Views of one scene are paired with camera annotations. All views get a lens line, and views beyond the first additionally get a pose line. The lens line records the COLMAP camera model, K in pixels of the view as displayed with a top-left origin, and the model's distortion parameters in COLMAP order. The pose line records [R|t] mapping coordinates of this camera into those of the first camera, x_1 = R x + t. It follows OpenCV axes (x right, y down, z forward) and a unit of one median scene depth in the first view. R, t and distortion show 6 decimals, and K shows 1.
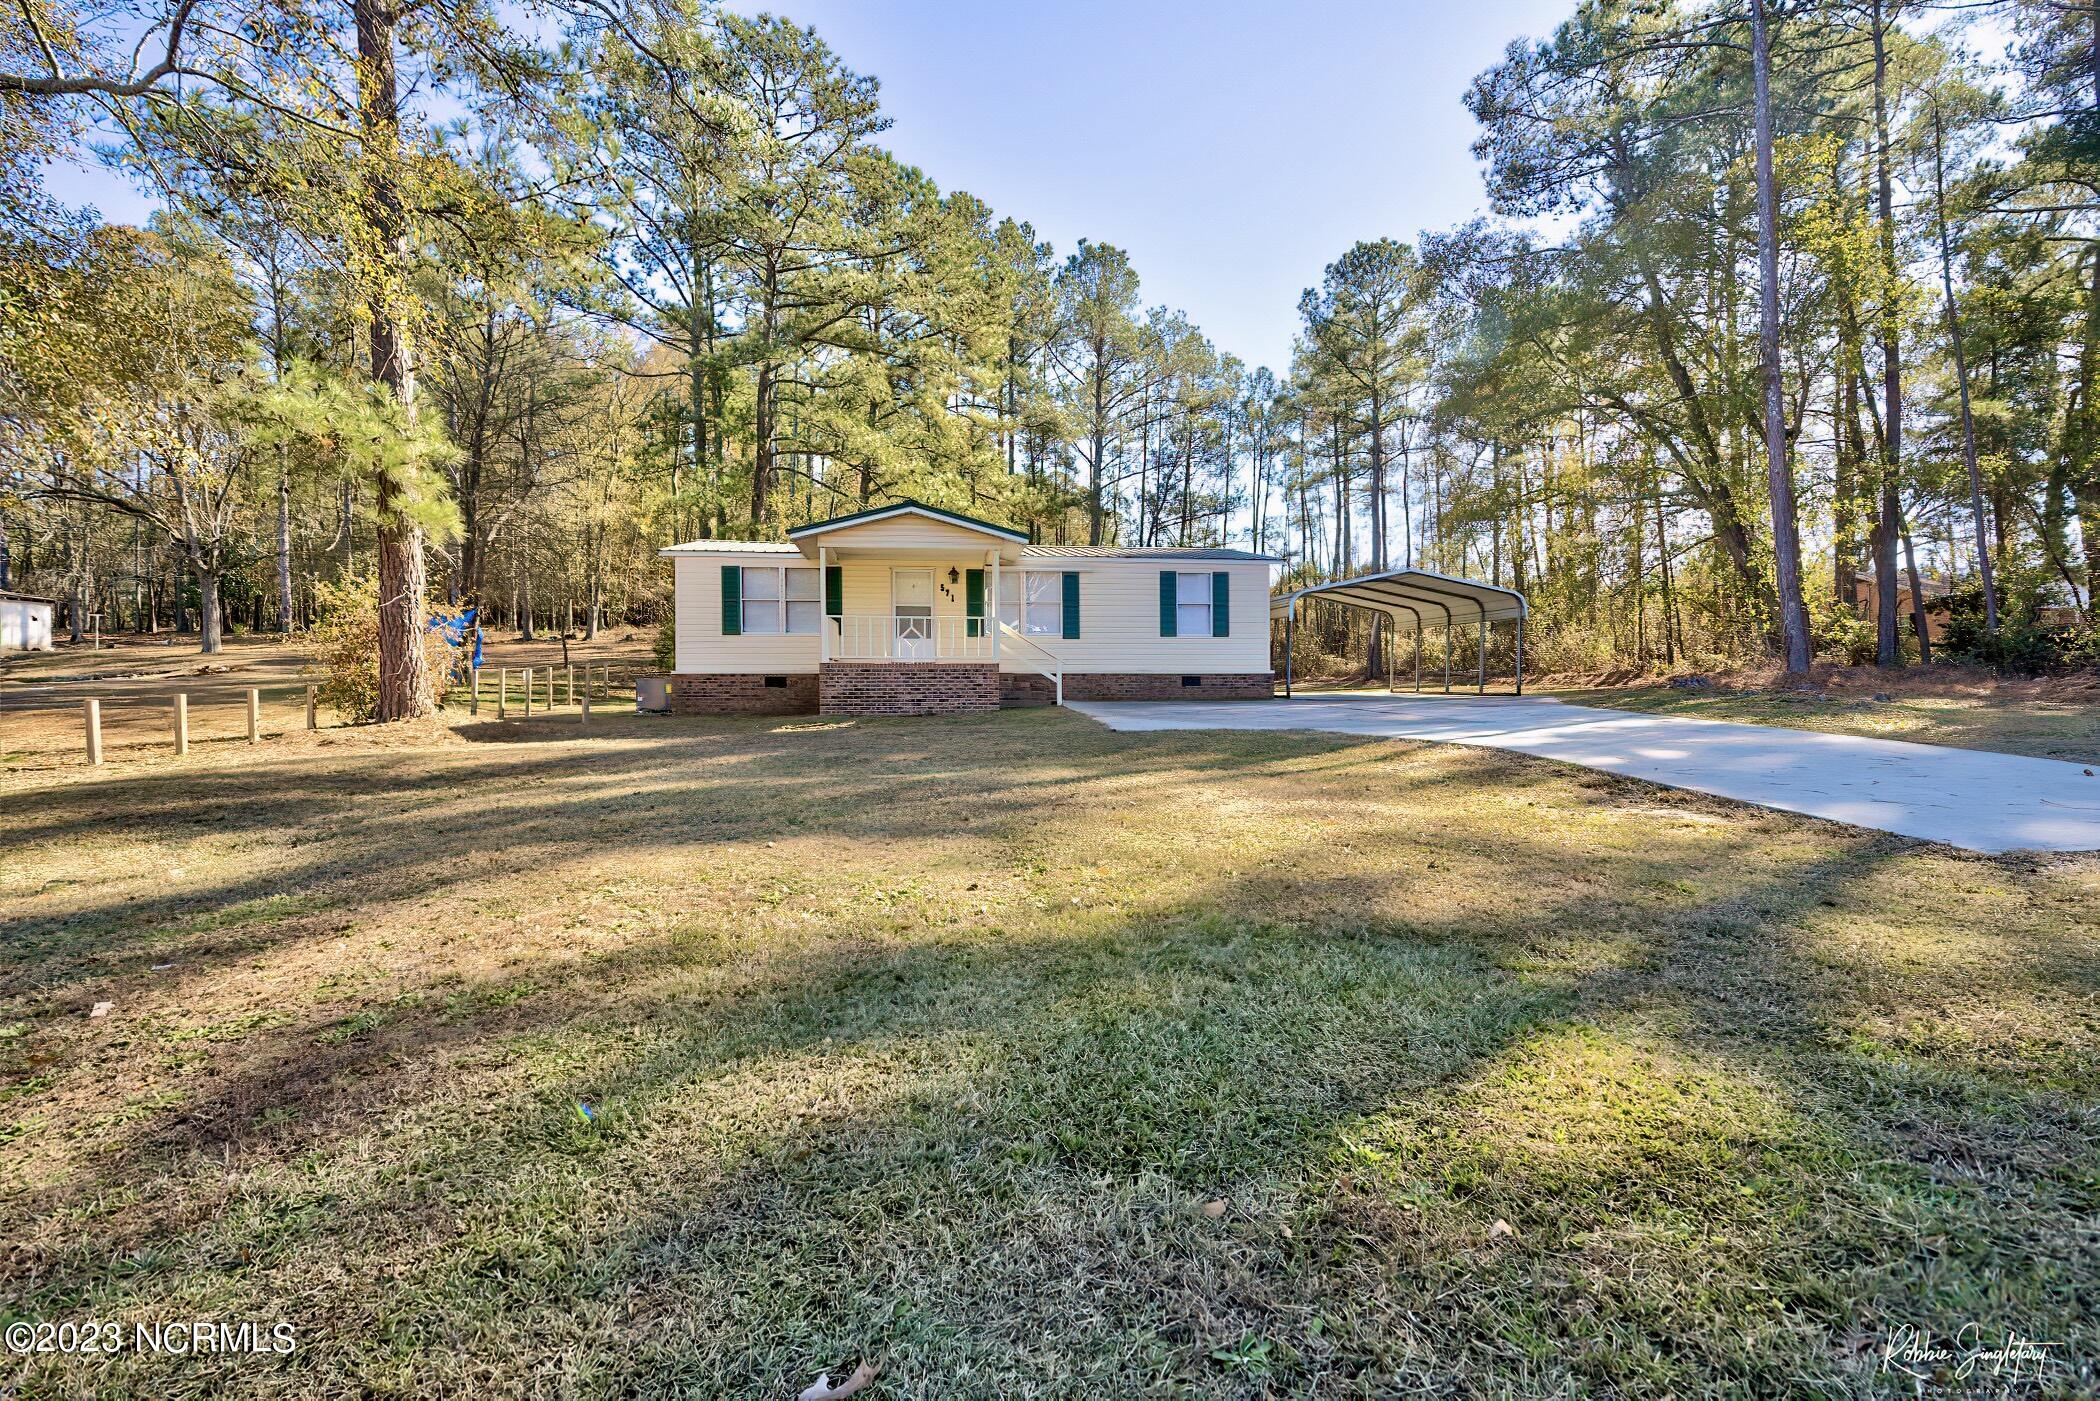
lens RADIAL K [[972.8, 0, 1050.0], [0, 972.8, 700.5], [0, 0, 1]] dist [-0.000270, 0.001231]
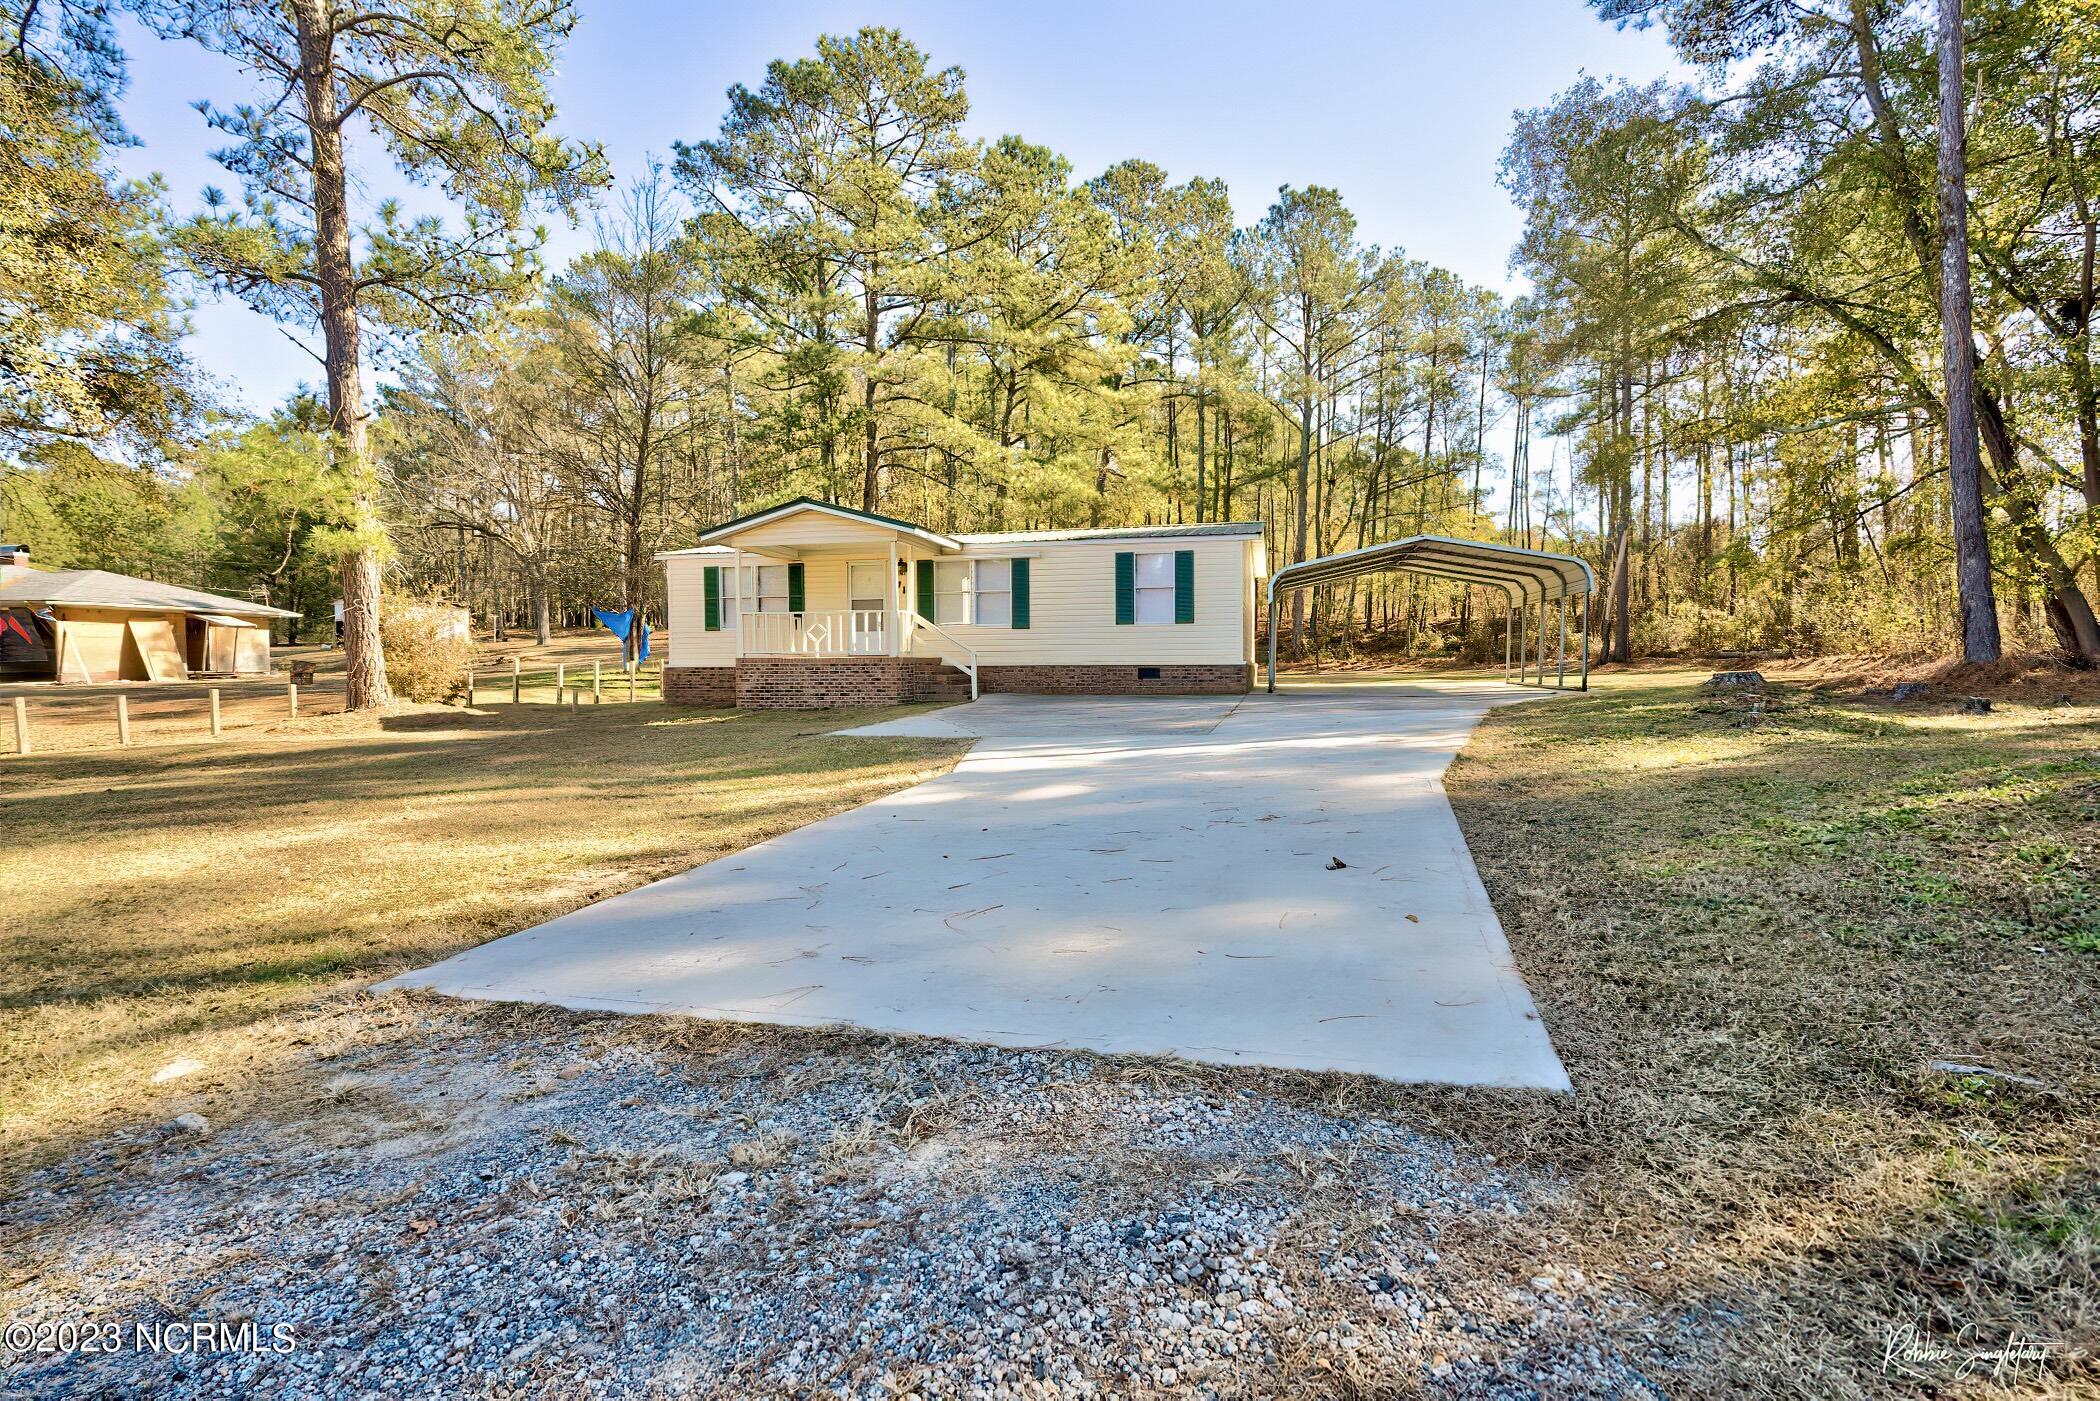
lens RADIAL K [[972.8, 0, 1050.0], [0, 972.8, 700.5], [0, 0, 1]] dist [-0.000270, 0.001231]
pose [[0.933542, 0.009921, -0.358331, 0.383614], [-0.002366, 0.999766, 0.021518, -0.013686], [0.358461, -0.019240, 0.933347, 0.121251]]
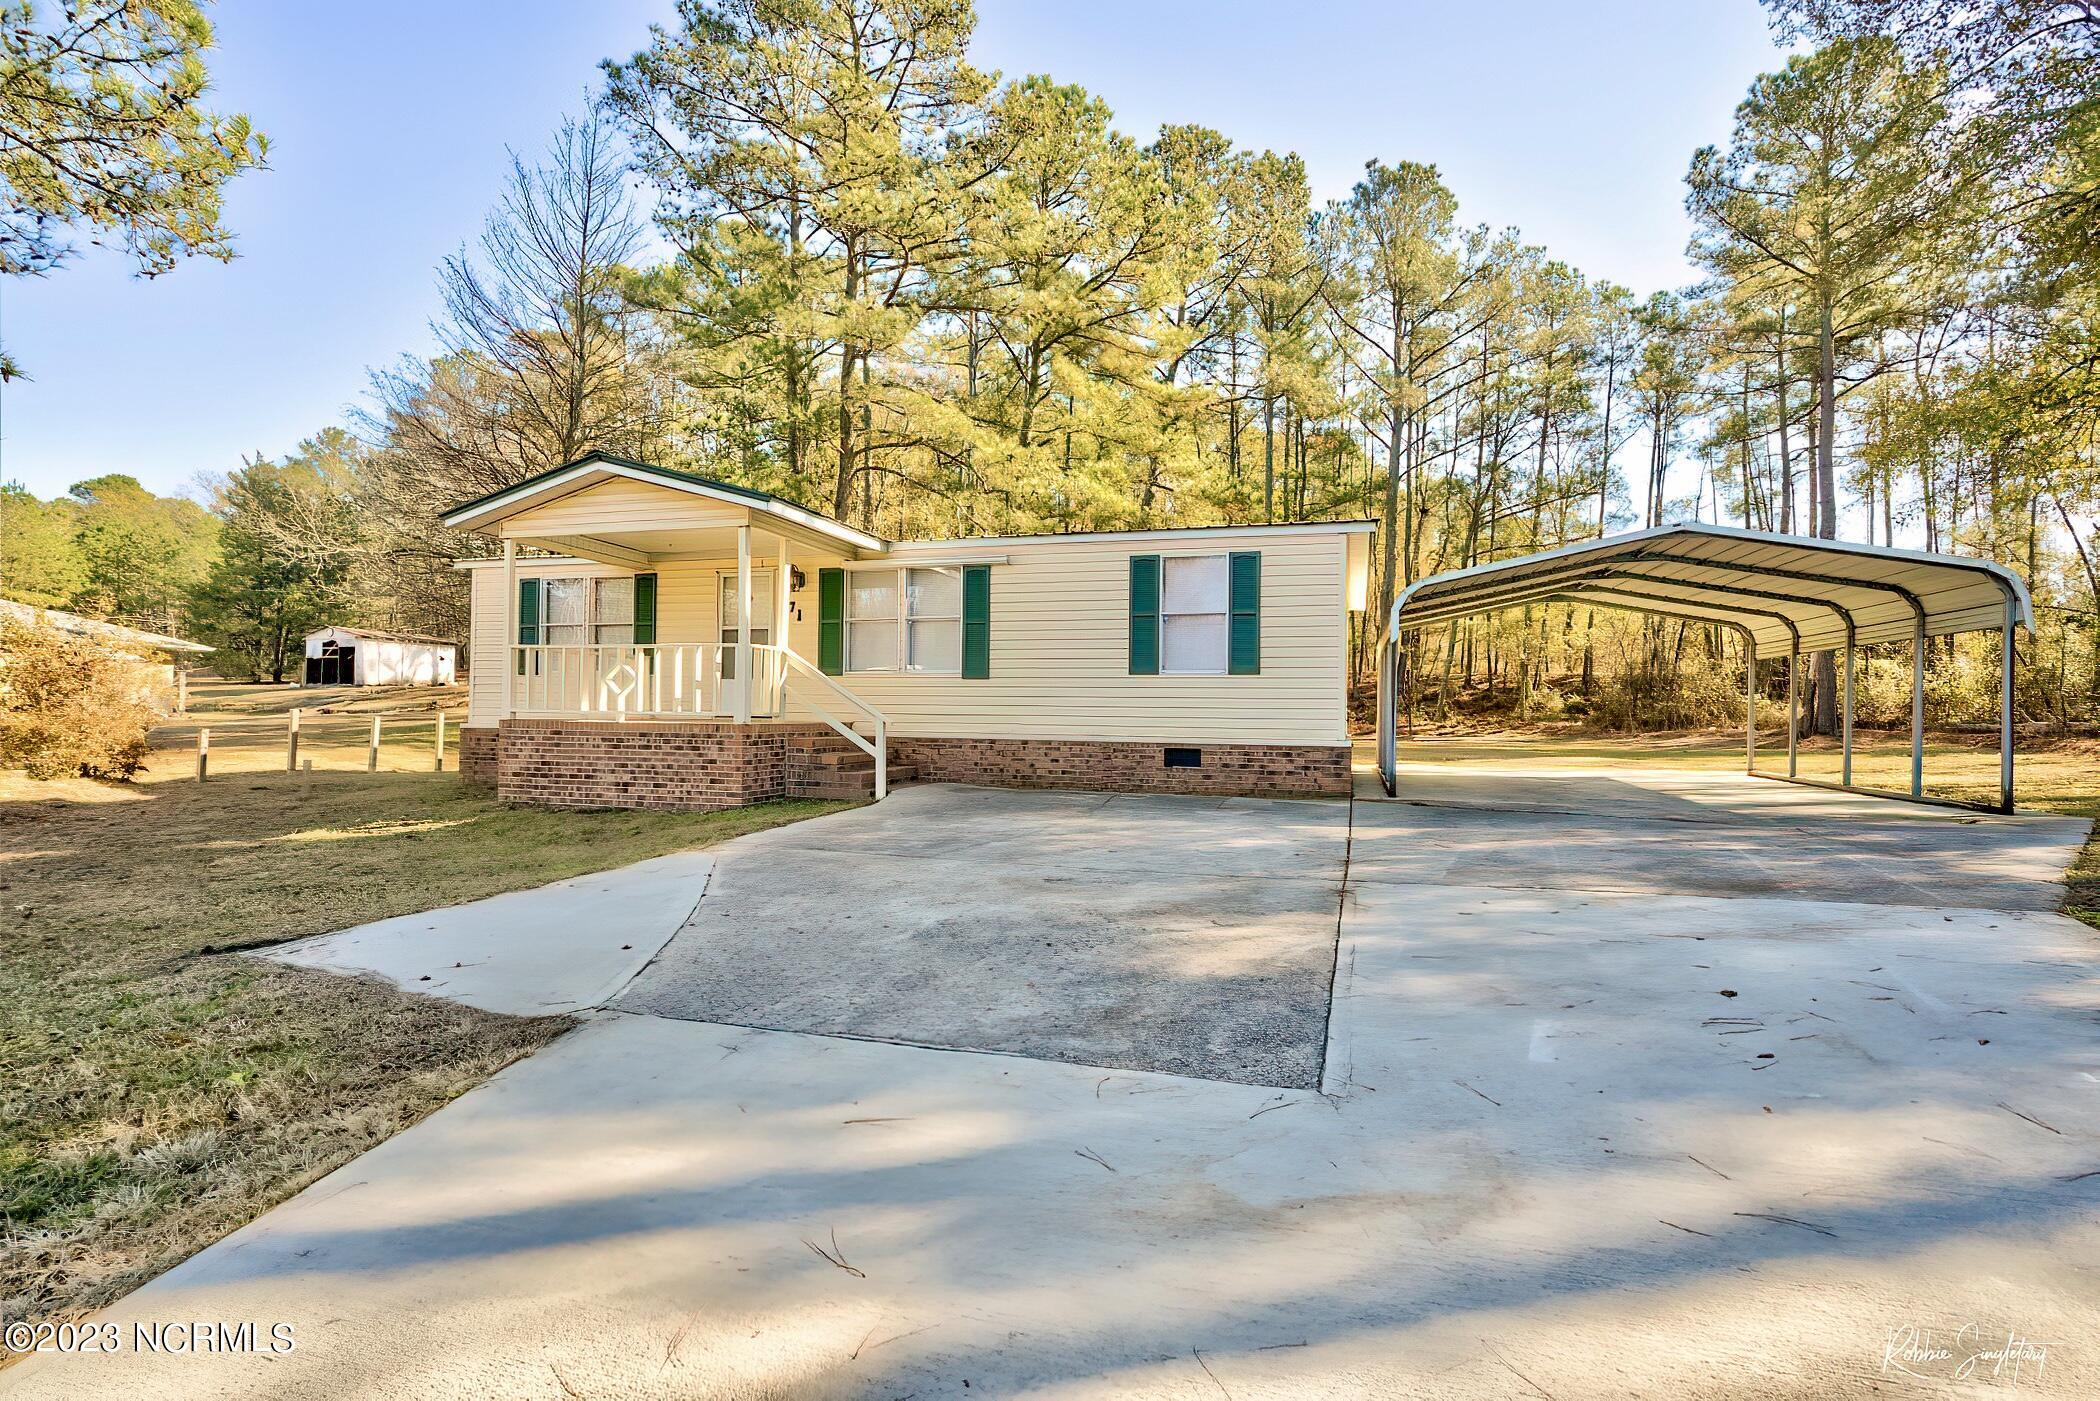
lens RADIAL K [[965.7, 0, 1050.0], [0, 965.7, 700.5], [0, 0, 1]] dist [0.000261, 0.000530]
pose [[0.908736, 0.009099, -0.417273, 0.300490], [-0.022440, 0.999381, -0.027077, -0.035229], [0.416768, 0.033969, 0.908378, 0.484614]]
